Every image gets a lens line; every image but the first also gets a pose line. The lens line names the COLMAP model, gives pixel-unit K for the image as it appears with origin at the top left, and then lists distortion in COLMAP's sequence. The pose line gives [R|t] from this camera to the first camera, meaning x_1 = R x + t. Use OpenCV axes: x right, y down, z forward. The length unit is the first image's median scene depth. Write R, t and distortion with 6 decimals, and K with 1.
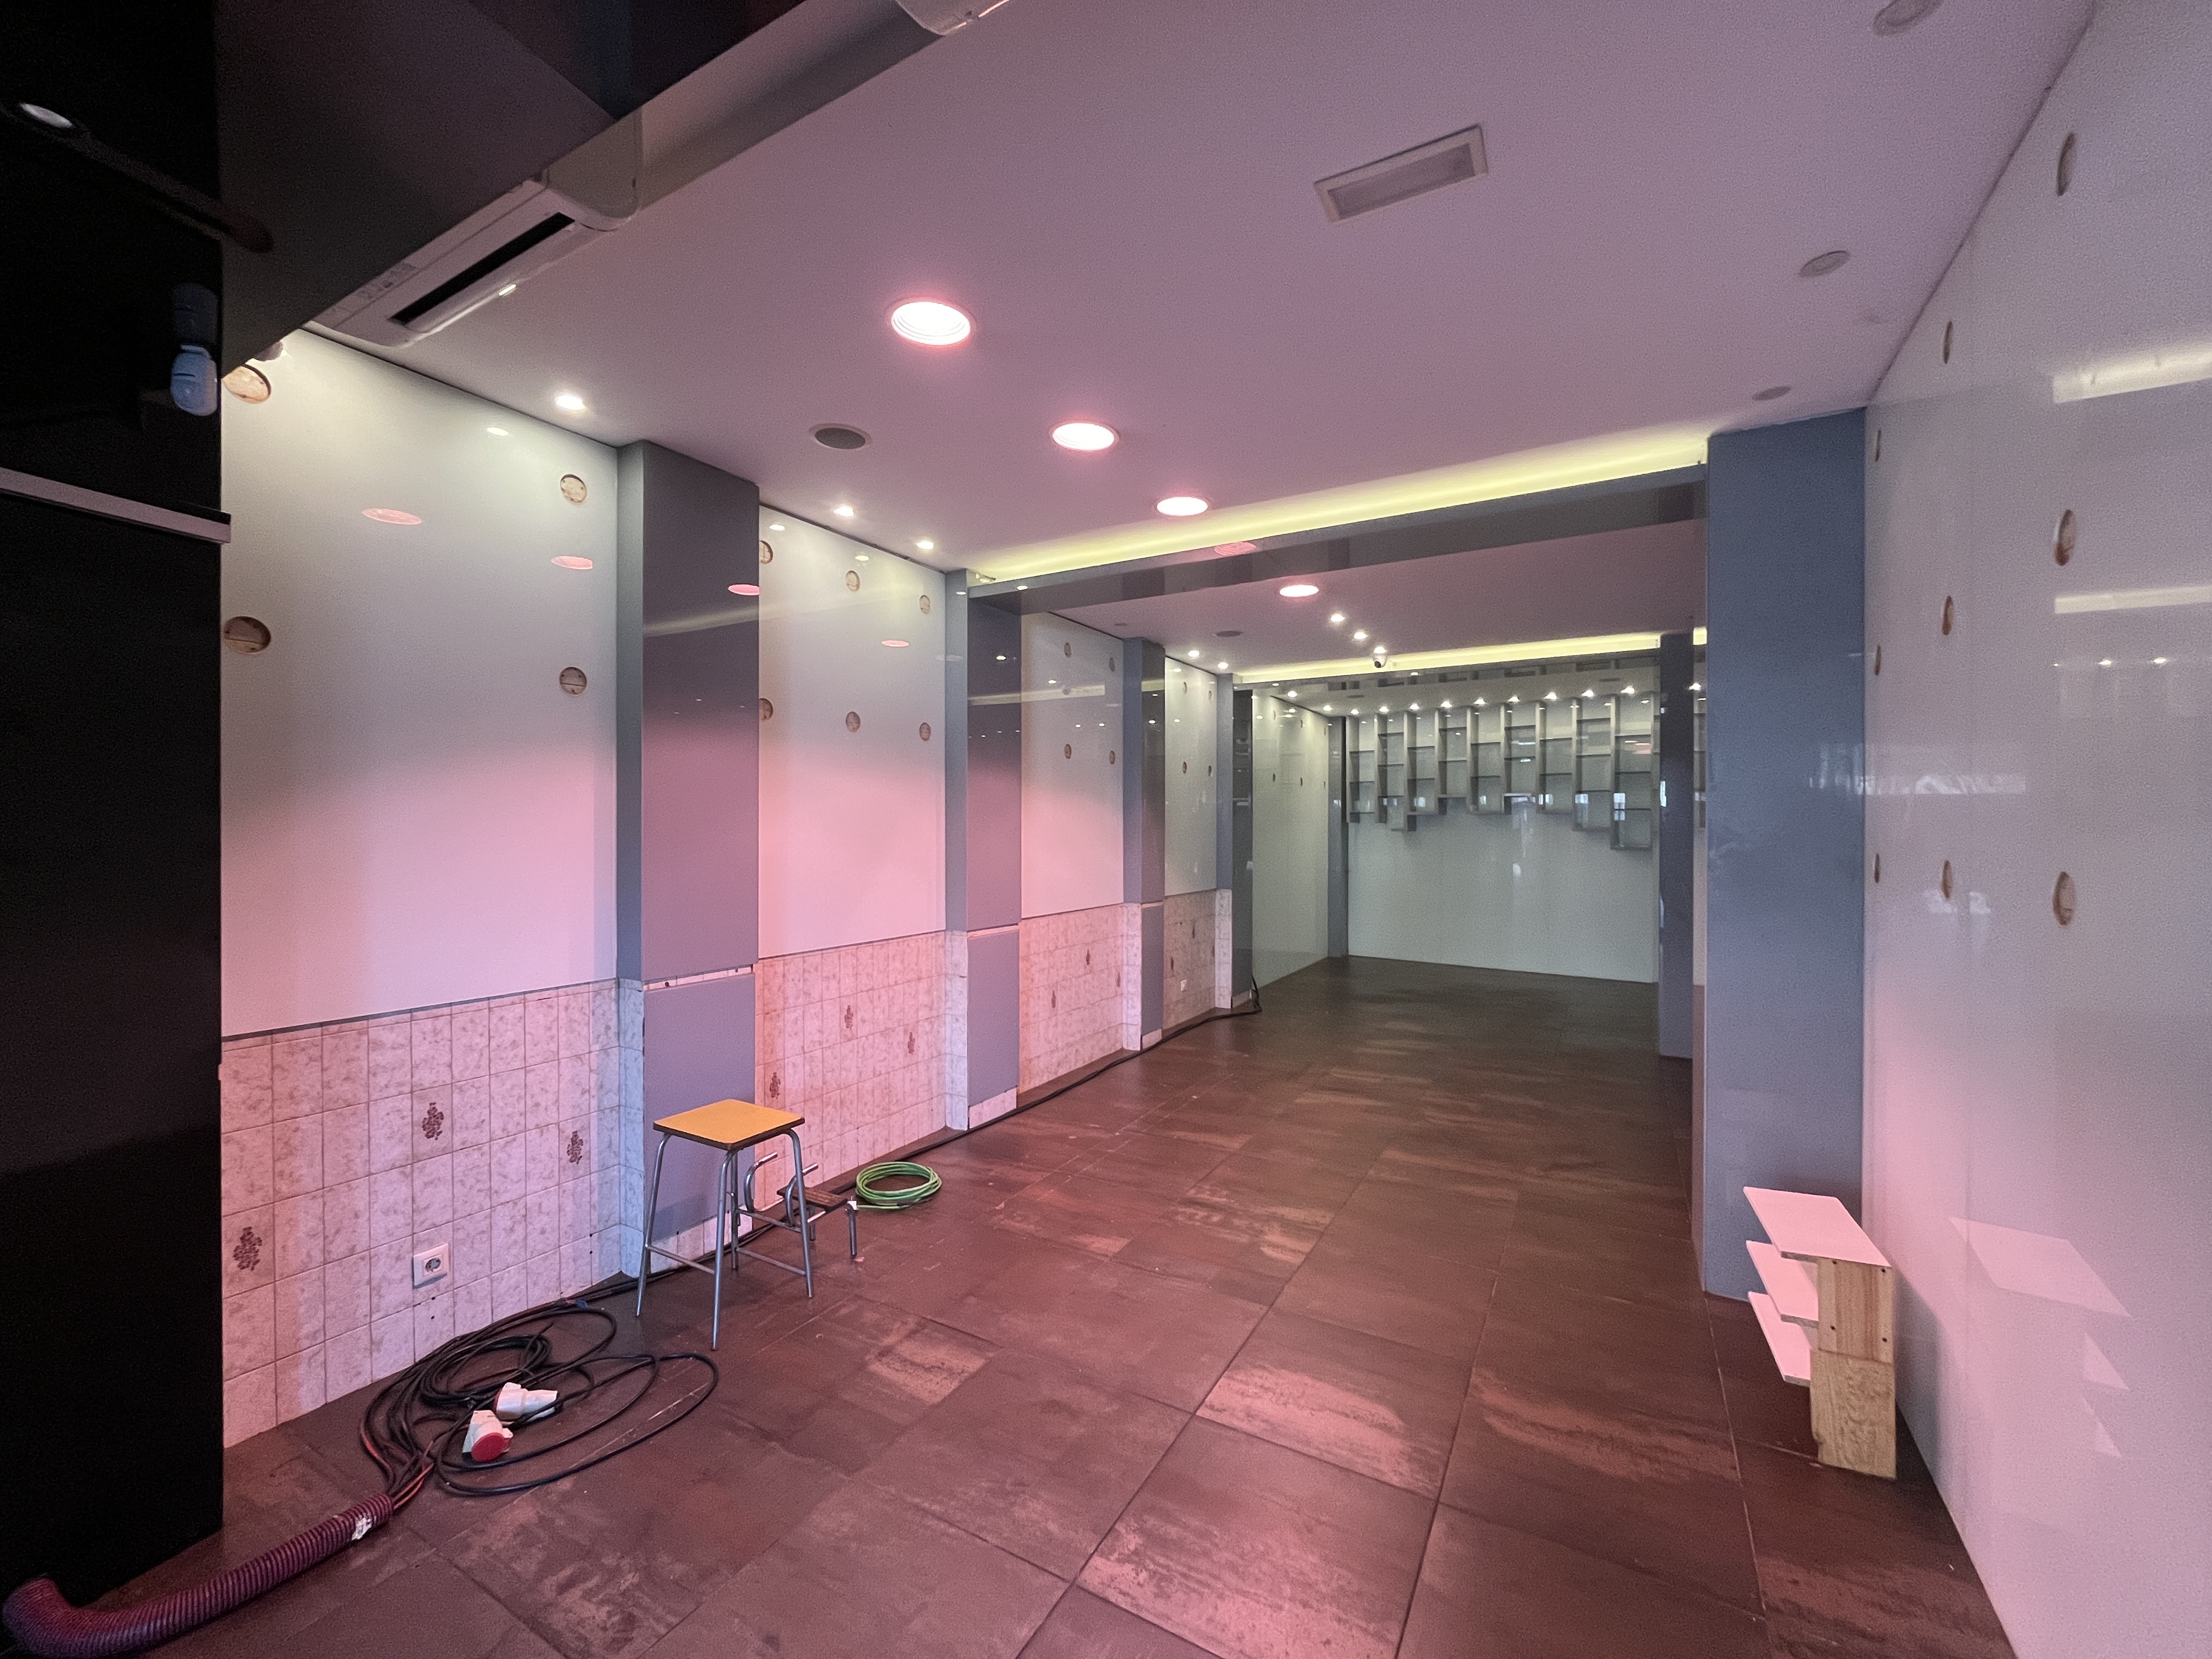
lens RADIAL K [[897.4, 0, 1100.0], [0, 897.4, 829.4], [0, 0, 1]] dist [-0.002302, -0.000386]
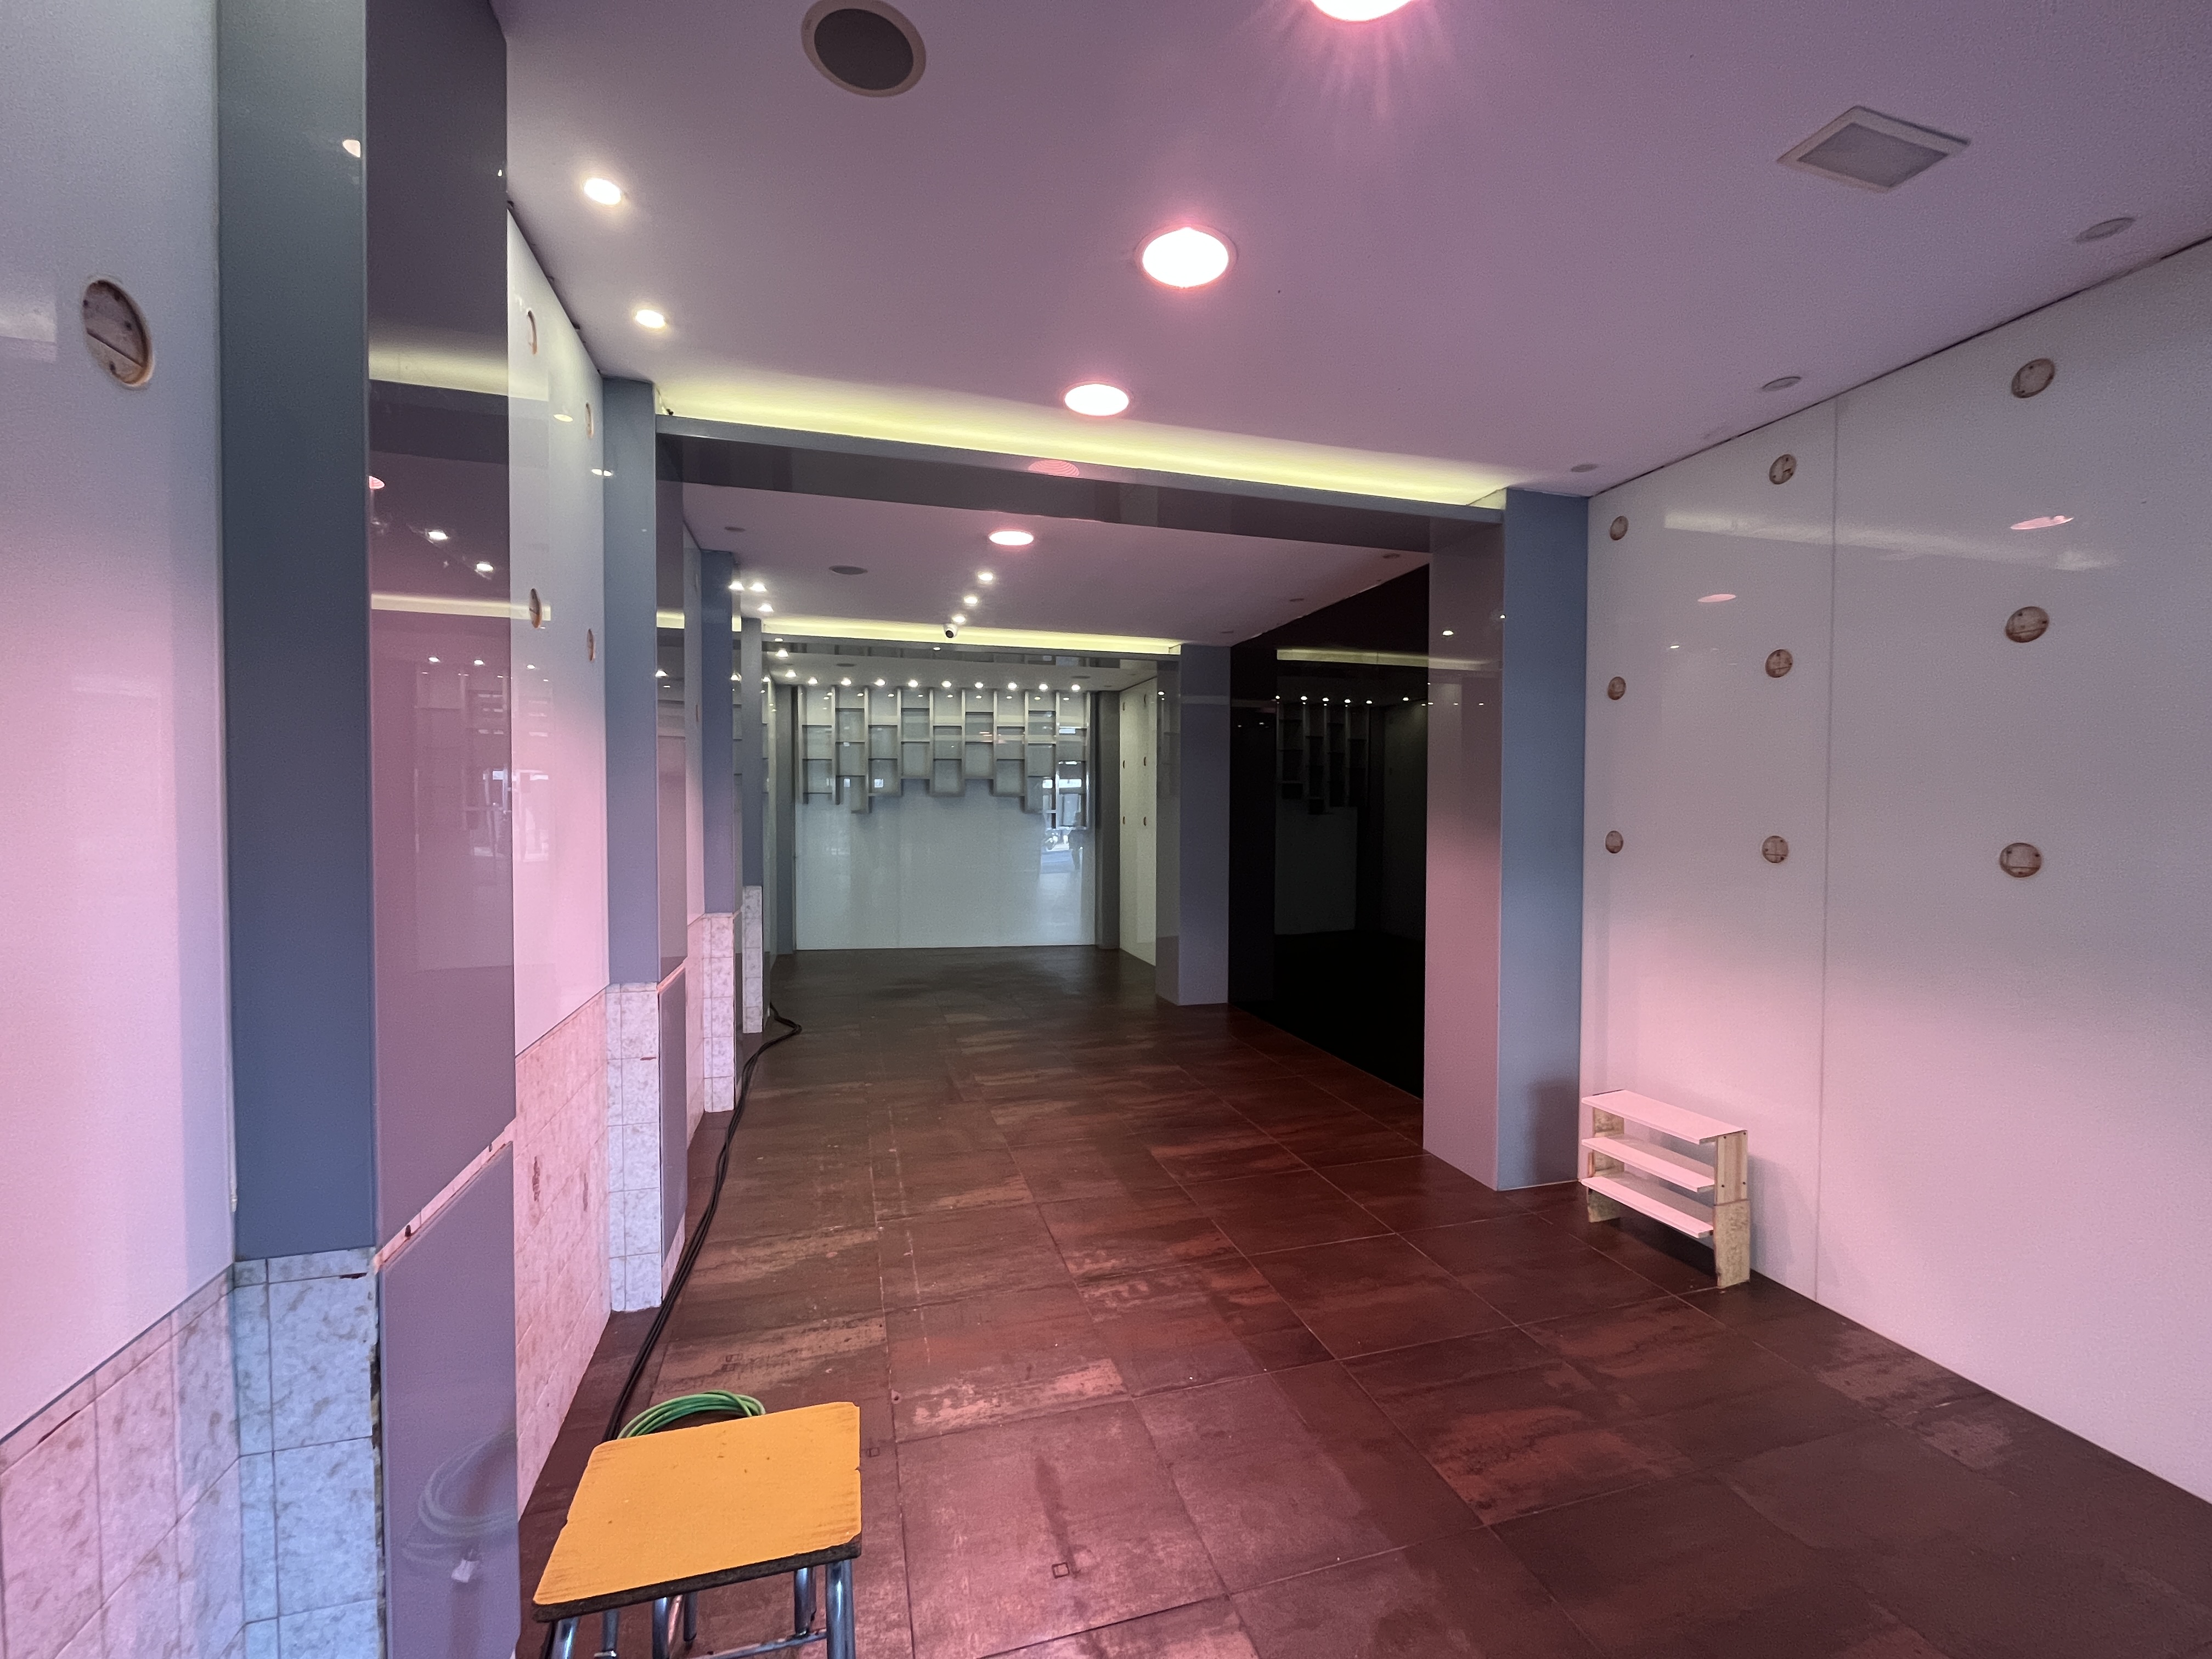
lens RADIAL K [[897.4, 0, 1099.7], [0, 897.4, 832.2], [0, 0, 1]] dist [-0.002302, -0.000386]
pose [[0.690669, -0.018724, 0.722929, -0.364652], [0.000365, 0.999674, 0.025543, -0.004122], [-0.723171, -0.017378, 0.690450, 0.349726]]
